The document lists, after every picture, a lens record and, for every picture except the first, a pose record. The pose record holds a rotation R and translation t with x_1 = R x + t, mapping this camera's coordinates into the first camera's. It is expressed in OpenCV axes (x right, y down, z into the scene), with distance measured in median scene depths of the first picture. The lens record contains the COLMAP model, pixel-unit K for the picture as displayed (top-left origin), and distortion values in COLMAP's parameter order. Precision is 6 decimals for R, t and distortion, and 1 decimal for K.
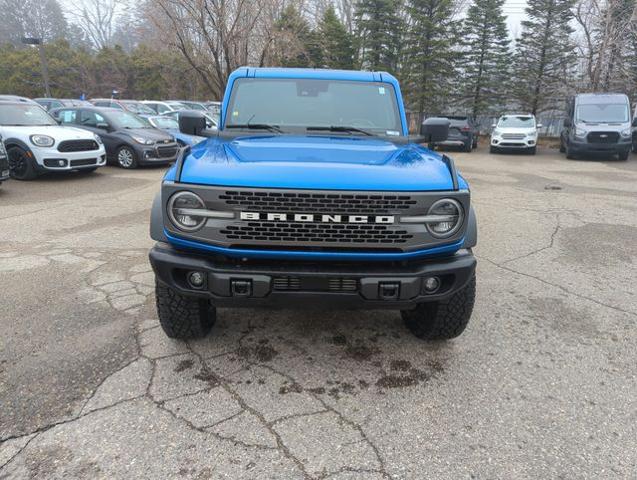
lens RADIAL K [[455.7, 0, 318.5], [0, 455.7, 240.0], [0, 0, 1]] dist [0.074786, -0.091776]
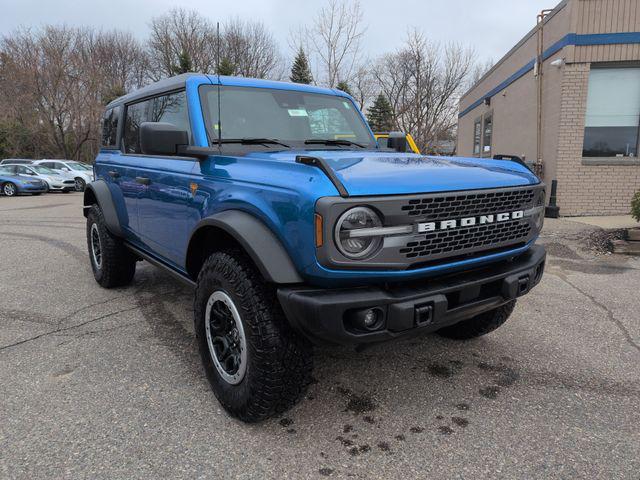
lens RADIAL K [[457.9, 0, 320.0], [0, 457.9, 240.0], [0, 0, 1]] dist [0.074786, -0.091776]
pose [[0.824055, -0.136928, 0.549713, -0.766350], [0.180762, 0.983181, -0.026072, -0.041396], [-0.536897, 0.120852, 0.834947, 0.386202]]
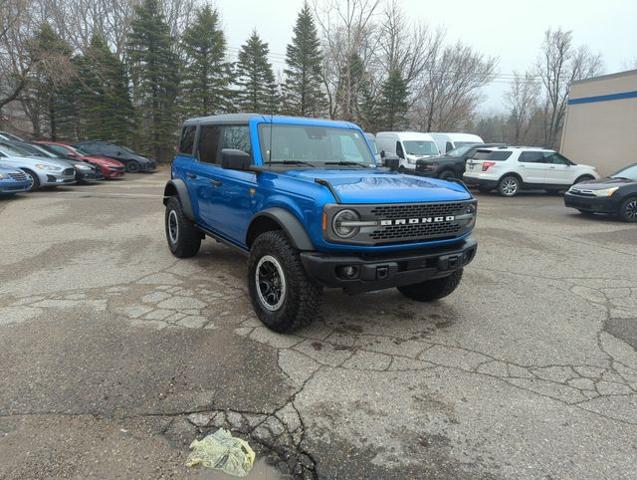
lens RADIAL K [[448.0, 0, 332.8], [0, 448.0, 234.2], [0, 0, 1]] dist [0.046826, -0.000306]
pose [[0.851861, -0.092764, 0.515488, -1.032079], [0.128514, 0.991124, -0.034016, 0.011690], [-0.507757, 0.095224, 0.856222, -0.158833]]
